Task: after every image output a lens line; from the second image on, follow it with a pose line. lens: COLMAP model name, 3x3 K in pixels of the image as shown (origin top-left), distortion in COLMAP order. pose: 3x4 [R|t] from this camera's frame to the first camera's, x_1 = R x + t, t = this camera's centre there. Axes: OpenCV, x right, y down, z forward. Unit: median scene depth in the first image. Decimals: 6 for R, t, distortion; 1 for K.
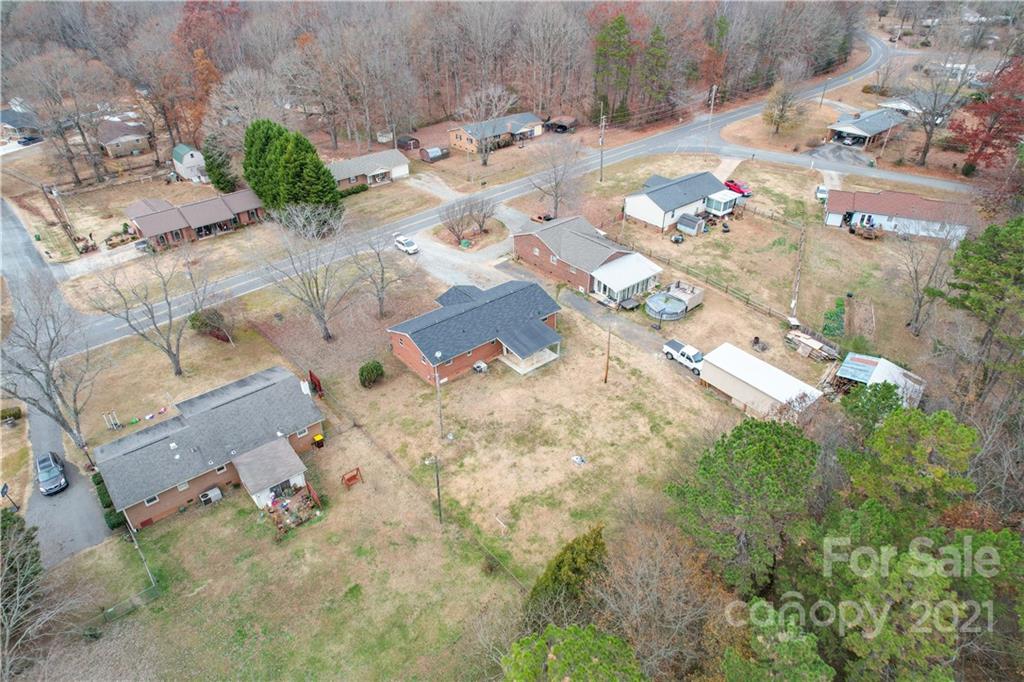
lens RADIAL K [[652.6, 0, 507.1], [0, 652.6, 344.8], [0, 0, 1]] dist [-0.085451, 0.076509]
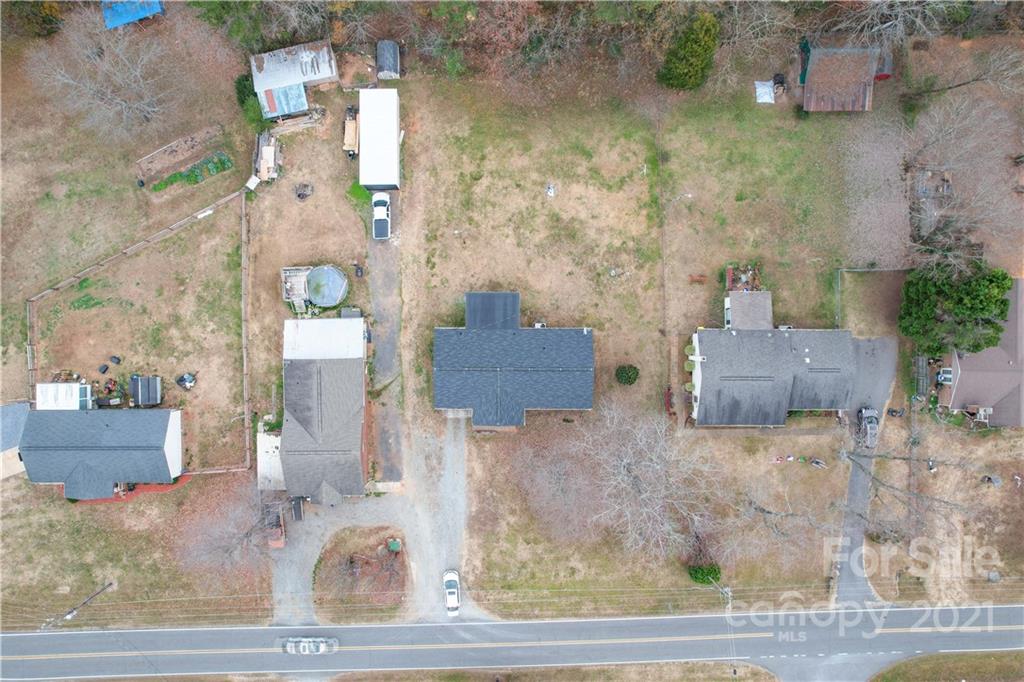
lens RADIAL K [[652.6, 0, 507.1], [0, 652.6, 344.8], [0, 0, 1]] dist [-0.085451, 0.076509]
pose [[-0.768507, -0.639776, 0.009113, -0.023124], [0.363334, -0.424630, 0.829263, -0.768759], [-0.526673, 0.640606, 0.558784, 0.373625]]
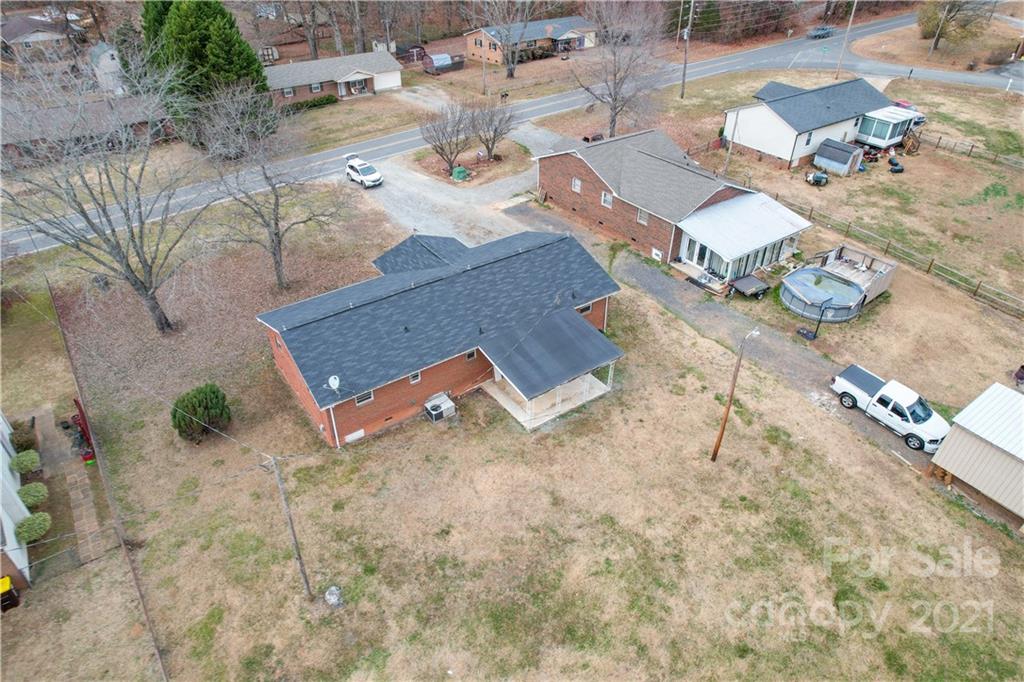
lens RADIAL K [[652.6, 0, 507.1], [0, 652.6, 344.8], [0, 0, 1]] dist [-0.085451, 0.076509]
pose [[0.996932, 0.048225, -0.061648, 0.028156], [-0.045881, 0.998190, 0.038884, -0.026170], [0.063412, -0.035936, 0.997340, 0.461672]]
